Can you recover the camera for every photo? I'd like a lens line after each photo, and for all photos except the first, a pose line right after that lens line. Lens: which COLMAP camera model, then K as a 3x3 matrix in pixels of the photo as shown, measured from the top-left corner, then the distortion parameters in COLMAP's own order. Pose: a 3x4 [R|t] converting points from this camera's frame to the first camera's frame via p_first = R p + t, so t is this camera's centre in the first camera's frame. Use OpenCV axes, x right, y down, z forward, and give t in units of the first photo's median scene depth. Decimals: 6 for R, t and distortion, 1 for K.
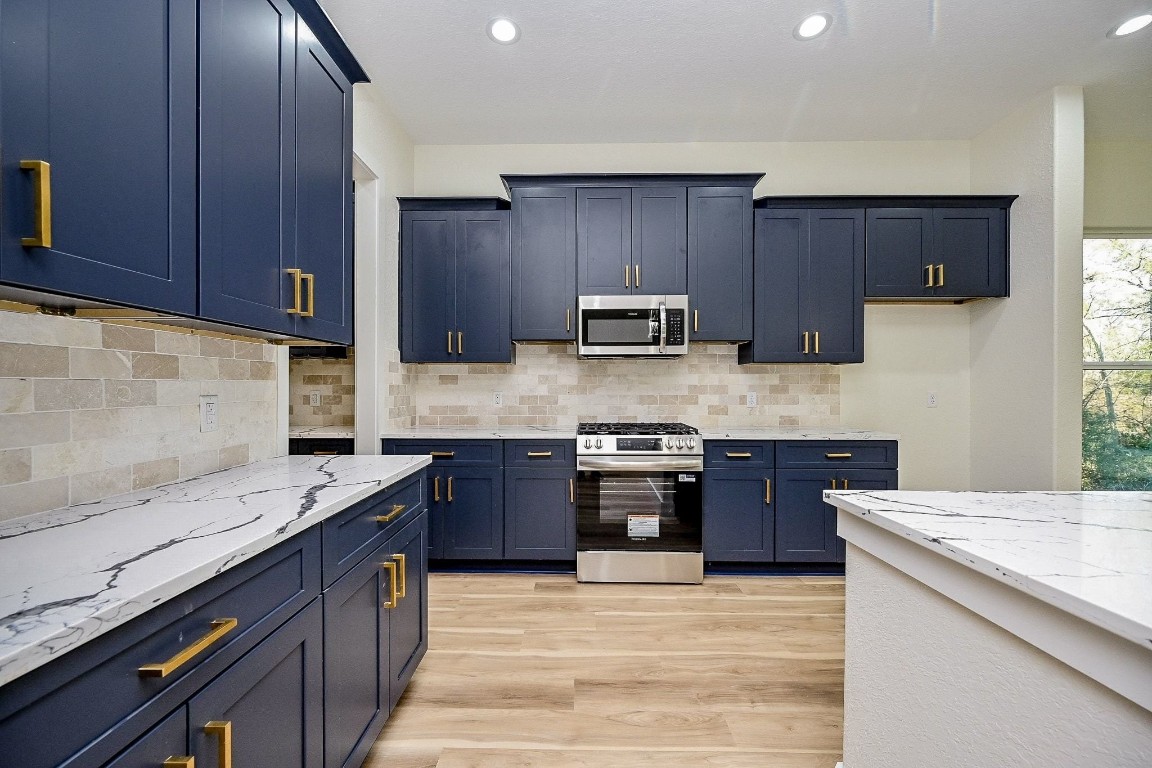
lens RADIAL K [[459.5, 0, 561.0], [0, 459.5, 385.2], [0, 0, 1]] dist [-0.000754, 0.001081]
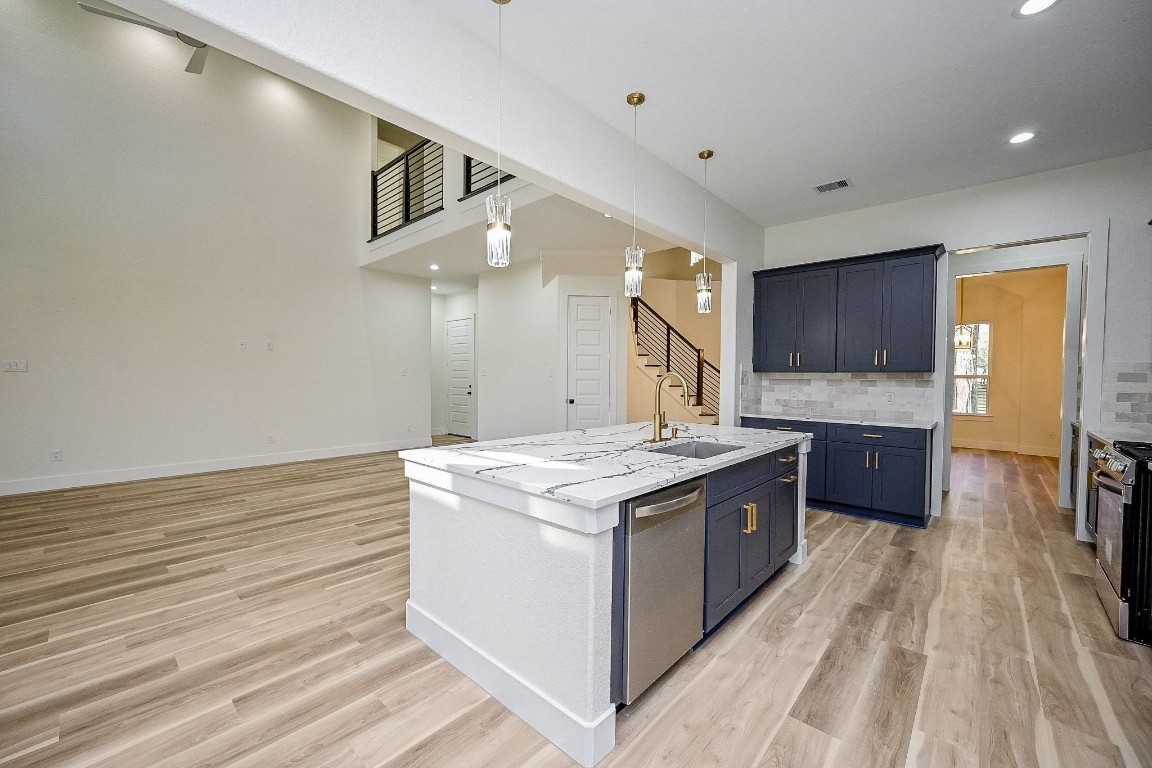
lens RADIAL K [[459.5, 0, 575.0], [0, 459.5, 385.9], [0, 0, 1]] dist [-0.000754, 0.001081]
pose [[-0.657764, 0.006044, -0.753200, 1.763609], [-0.008982, 0.999834, 0.015866, -0.030424], [0.753171, 0.017202, -0.657600, 0.890935]]
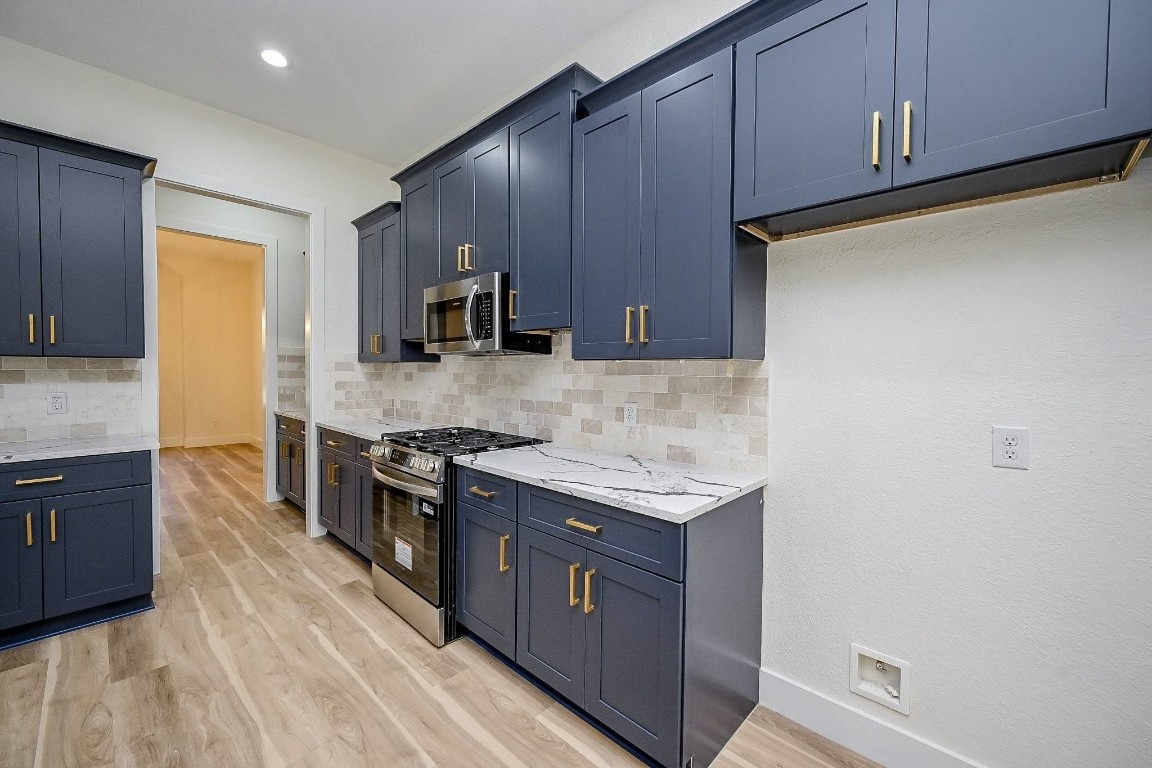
lens RADIAL K [[459.5, 0, 574.1], [0, 459.5, 380.6], [0, 0, 1]] dist [-0.000754, 0.001081]
pose [[0.736885, 0.020238, -0.675715, 1.105092], [-0.006262, 0.999713, 0.023113, -0.043945], [0.675989, -0.012801, 0.736801, 0.654430]]
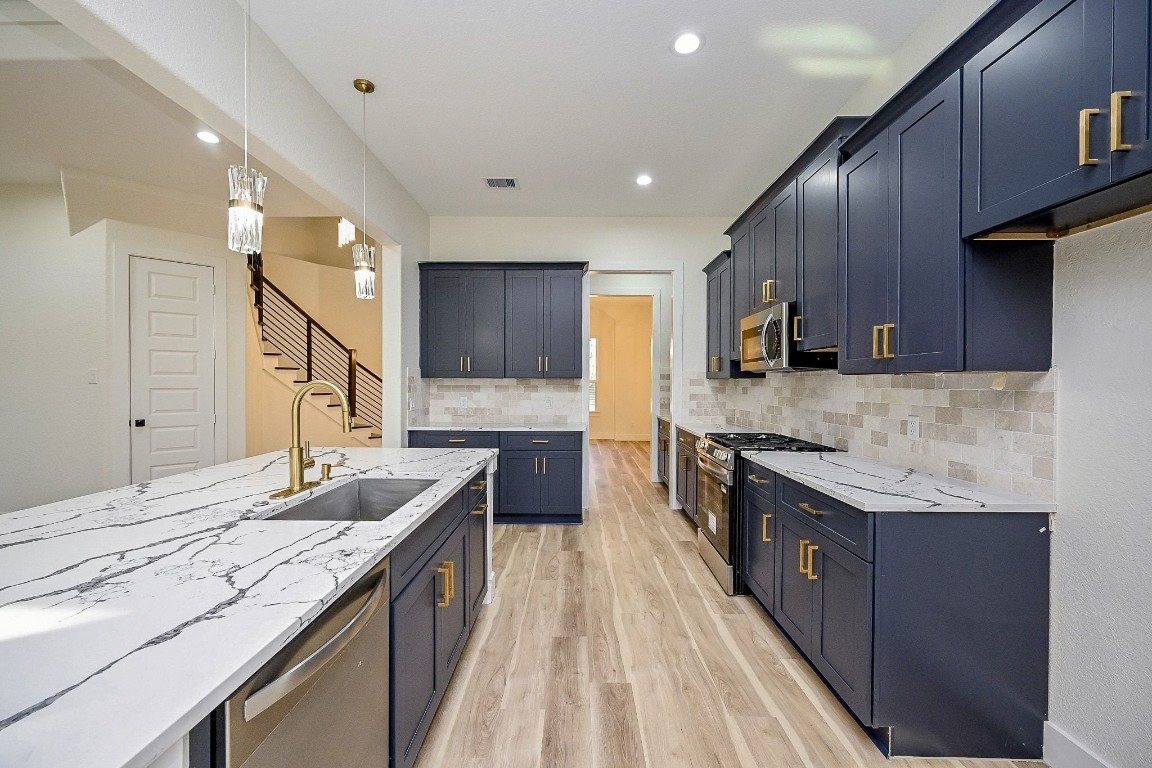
lens RADIAL K [[459.5, 0, 569.9], [0, 459.5, 388.3], [0, 0, 1]] dist [-0.000754, 0.001081]
pose [[0.000552, 0.009134, -0.999958, 1.478518], [-0.001136, 0.999958, 0.009134, -0.042631], [0.999999, 0.001131, 0.000562, 0.718709]]
